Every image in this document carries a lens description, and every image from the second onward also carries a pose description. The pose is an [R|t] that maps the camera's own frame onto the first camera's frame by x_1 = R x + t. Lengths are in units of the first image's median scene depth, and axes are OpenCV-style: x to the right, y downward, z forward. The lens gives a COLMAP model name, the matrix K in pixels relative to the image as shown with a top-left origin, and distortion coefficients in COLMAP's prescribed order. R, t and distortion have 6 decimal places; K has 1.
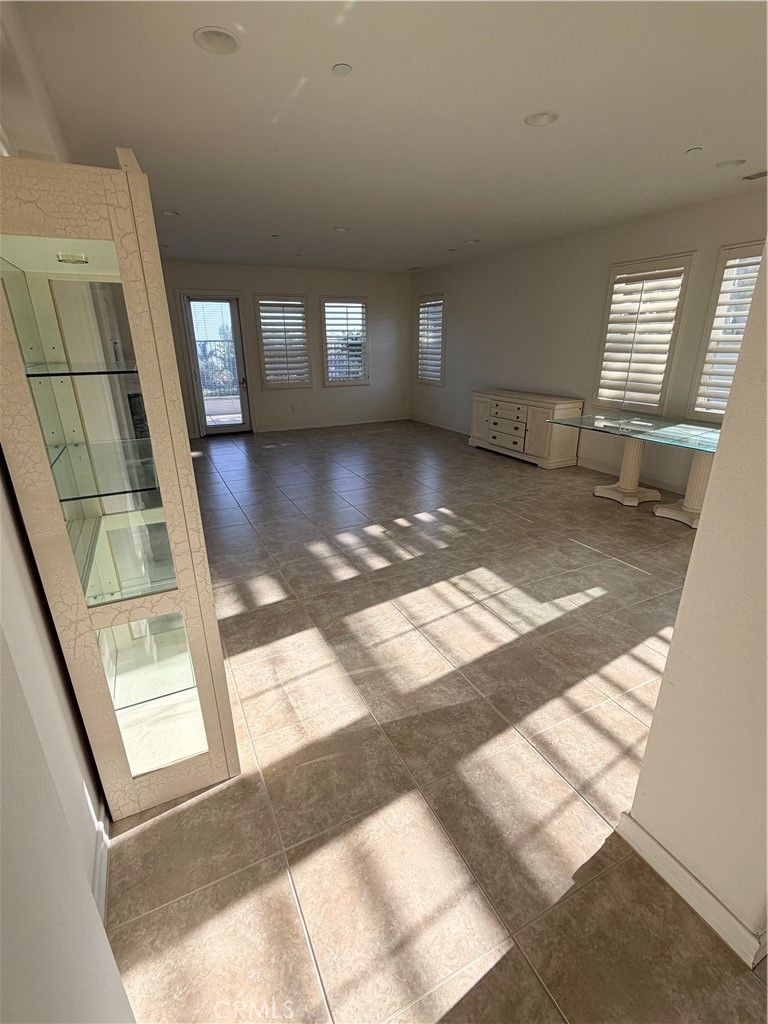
lens RADIAL K [[468.5, 0, 384.0], [0, 468.5, 512.0], [0, 0, 1]] dist [0.000066, 0.000006]
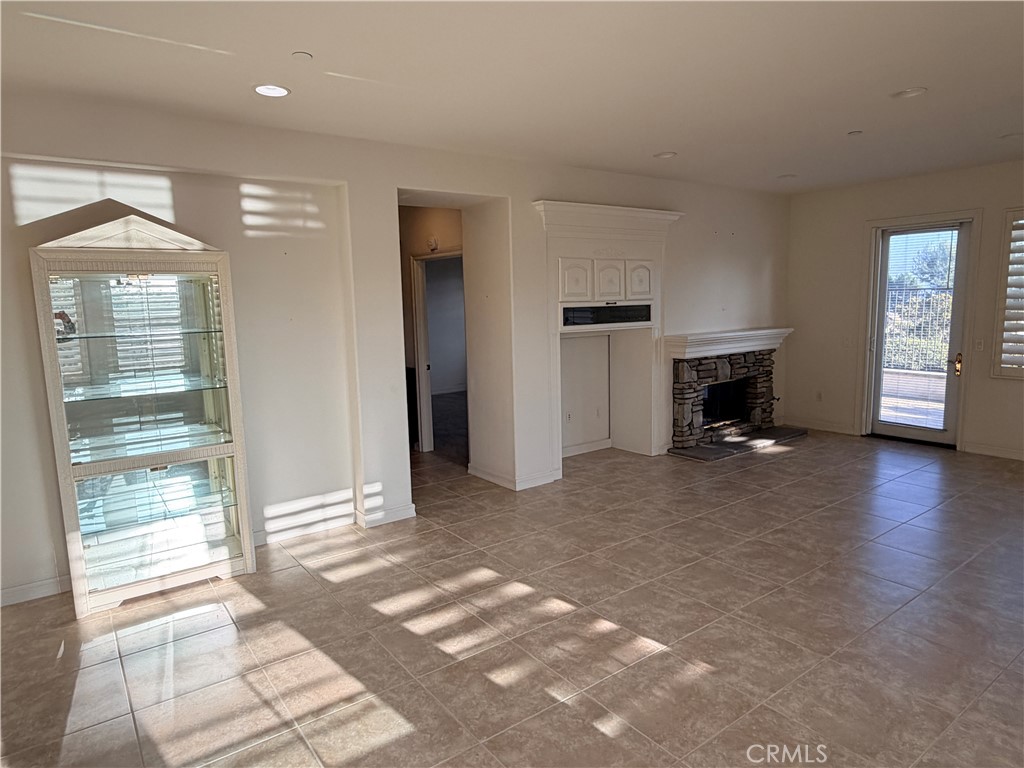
lens RADIAL K [[625.1, 0, 512.0], [0, 625.1, 384.0], [0, 0, 1]] dist [0.000867, -0.000118]
pose [[0.173298, 0.144477, -0.974215, 0.823419], [-0.323235, 0.942732, 0.082310, -0.325493], [0.930315, 0.300636, 0.210074, 0.814100]]
